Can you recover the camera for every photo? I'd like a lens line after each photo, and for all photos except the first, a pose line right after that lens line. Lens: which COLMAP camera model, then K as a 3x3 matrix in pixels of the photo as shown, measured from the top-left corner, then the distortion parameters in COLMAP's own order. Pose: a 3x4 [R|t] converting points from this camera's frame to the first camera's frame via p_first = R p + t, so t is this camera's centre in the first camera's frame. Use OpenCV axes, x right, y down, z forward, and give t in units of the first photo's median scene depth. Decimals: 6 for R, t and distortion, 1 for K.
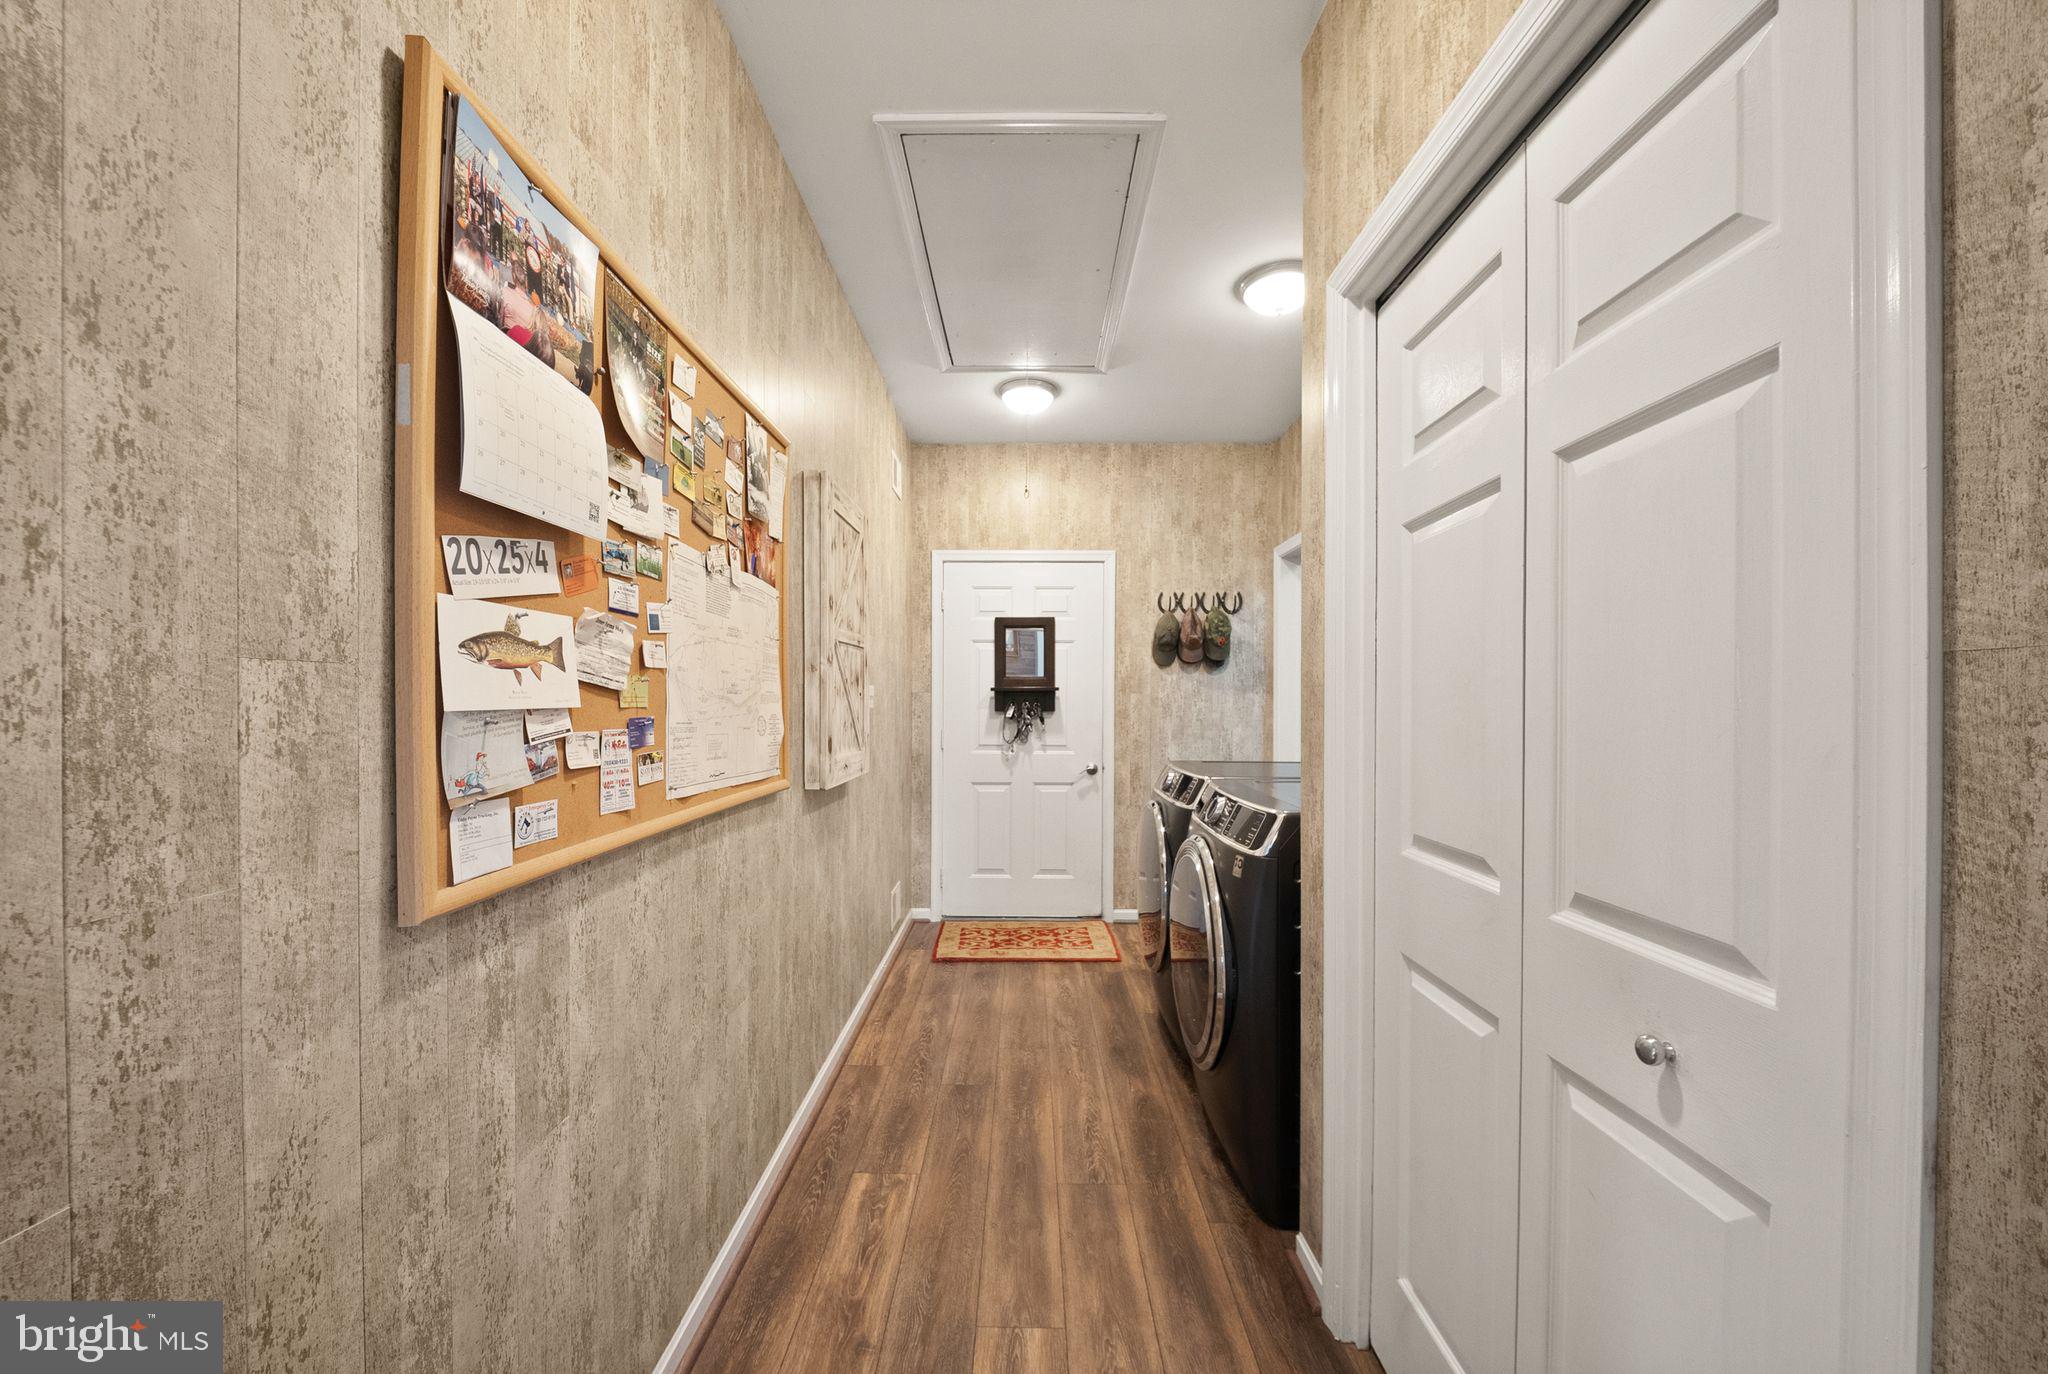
lens RADIAL K [[764.1, 0, 1024.0], [0, 764.1, 698.9], [0, 0, 1]] dist [-0.000231, -0.000092]
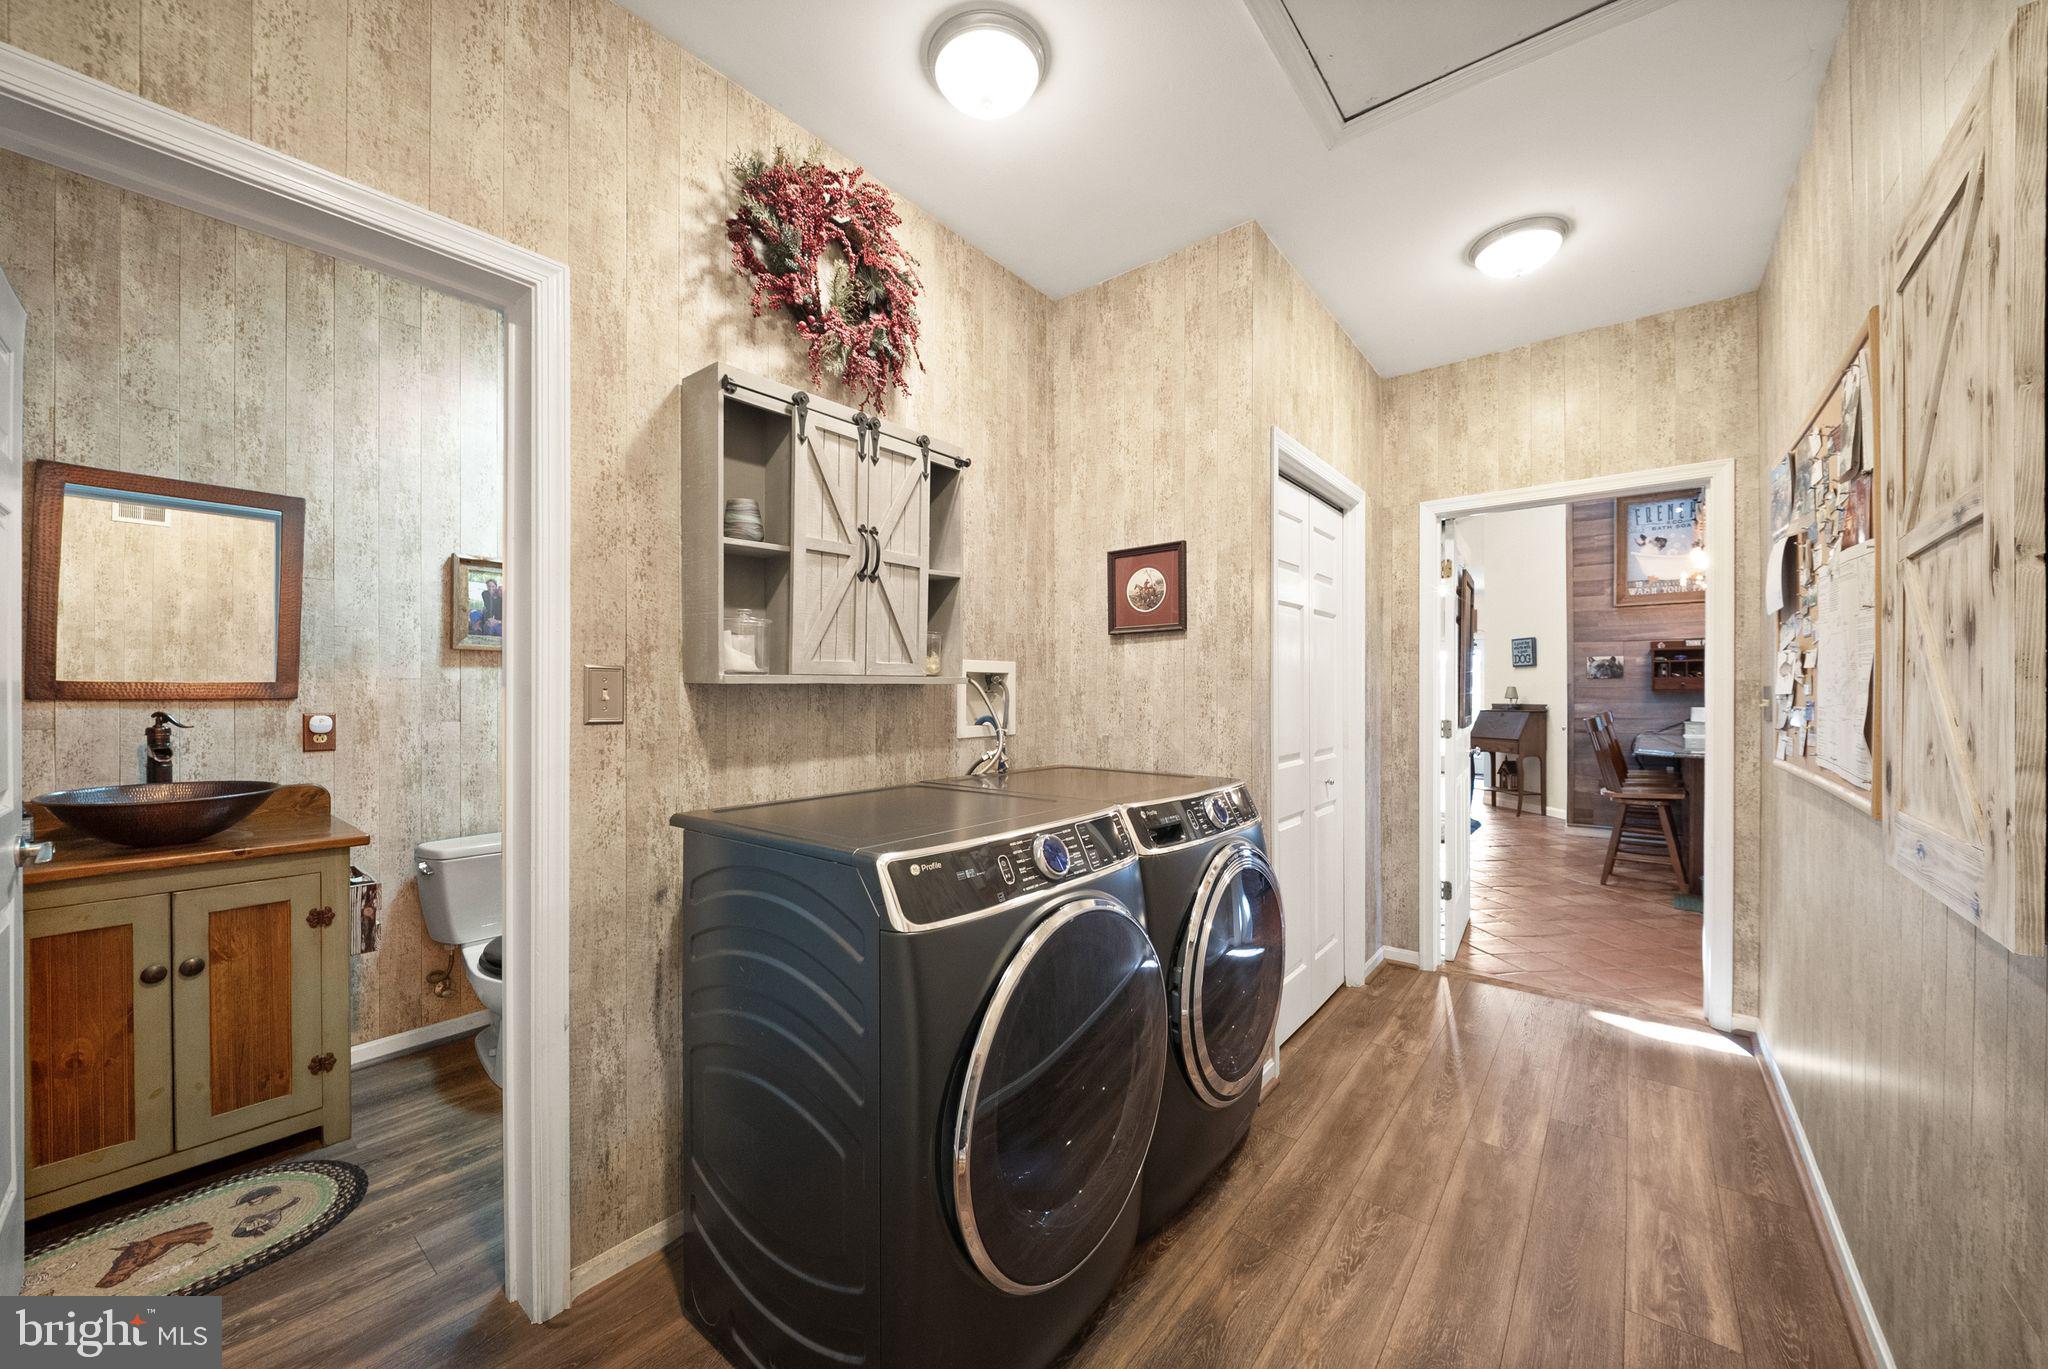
lens RADIAL K [[764.1, 0, 1019.7], [0, 764.1, 686.2], [0, 0, 1]] dist [-0.000231, -0.000092]
pose [[-0.782536, -0.006931, 0.622566, -0.136231], [-0.007864, 0.999968, 0.001248, -0.001924], [-0.622555, -0.003919, -0.782566, 2.025520]]
